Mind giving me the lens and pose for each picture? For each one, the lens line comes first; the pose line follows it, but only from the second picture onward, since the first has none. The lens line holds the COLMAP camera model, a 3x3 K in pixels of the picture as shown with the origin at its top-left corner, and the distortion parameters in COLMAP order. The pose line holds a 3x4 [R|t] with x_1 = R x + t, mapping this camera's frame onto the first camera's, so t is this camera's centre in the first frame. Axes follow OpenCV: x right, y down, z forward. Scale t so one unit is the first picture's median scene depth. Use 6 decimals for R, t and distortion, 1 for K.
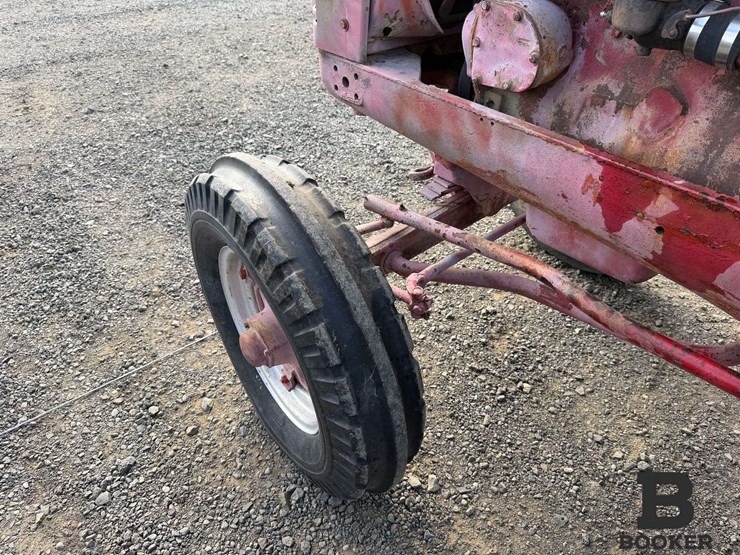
lens RADIAL K [[518.4, 0, 373.9], [0, 518.4, 277.0], [0, 0, 1]] dist [0.087467, -0.129998]
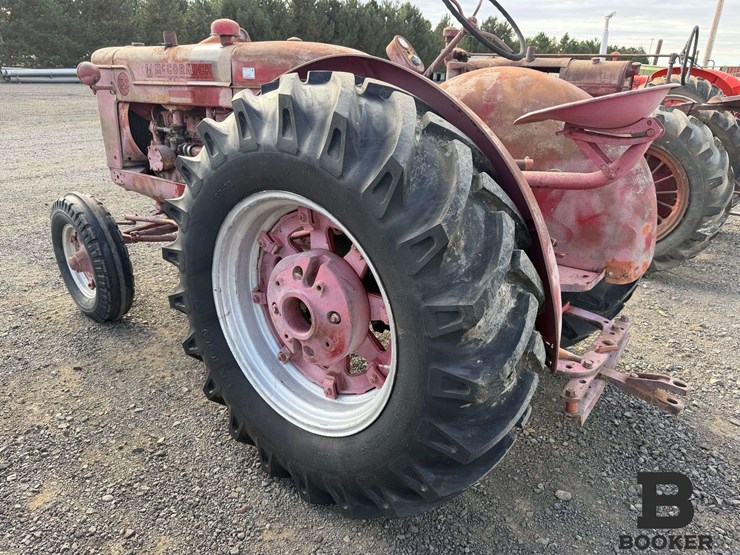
lens RADIAL K [[523.3, 0, 370.4], [0, 523.3, 280.2], [0, 0, 1]] dist [0.018539, -0.028019]
pose [[0.979397, -0.056822, 0.193788, 0.733868], [0.112525, 0.950379, -0.290031, 1.173195], [-0.167691, 0.305861, 0.937192, -1.757326]]
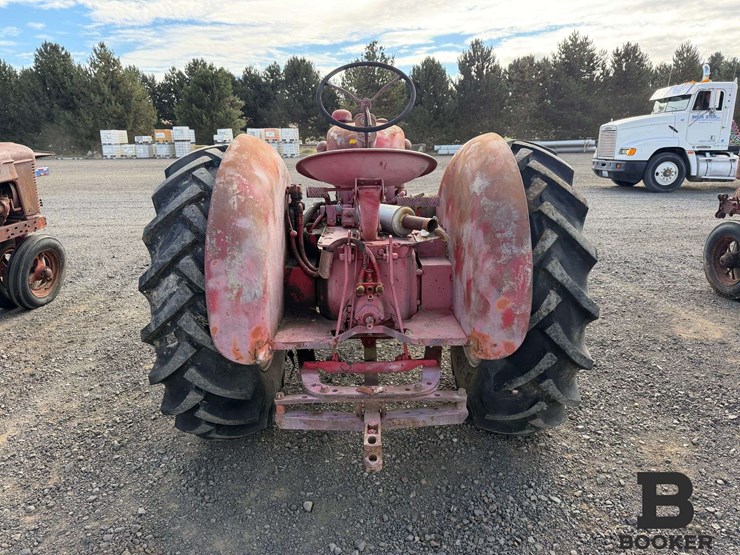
lens RADIAL K [[523.3, 0, 370.4], [0, 523.3, 280.2], [0, 0, 1]] dist [0.018539, -0.028019]
pose [[0.769400, 0.149138, -0.621113, 2.872395], [-0.389754, 0.879986, -0.271508, 1.125044], [0.506078, 0.450980, 0.735188, -1.713452]]
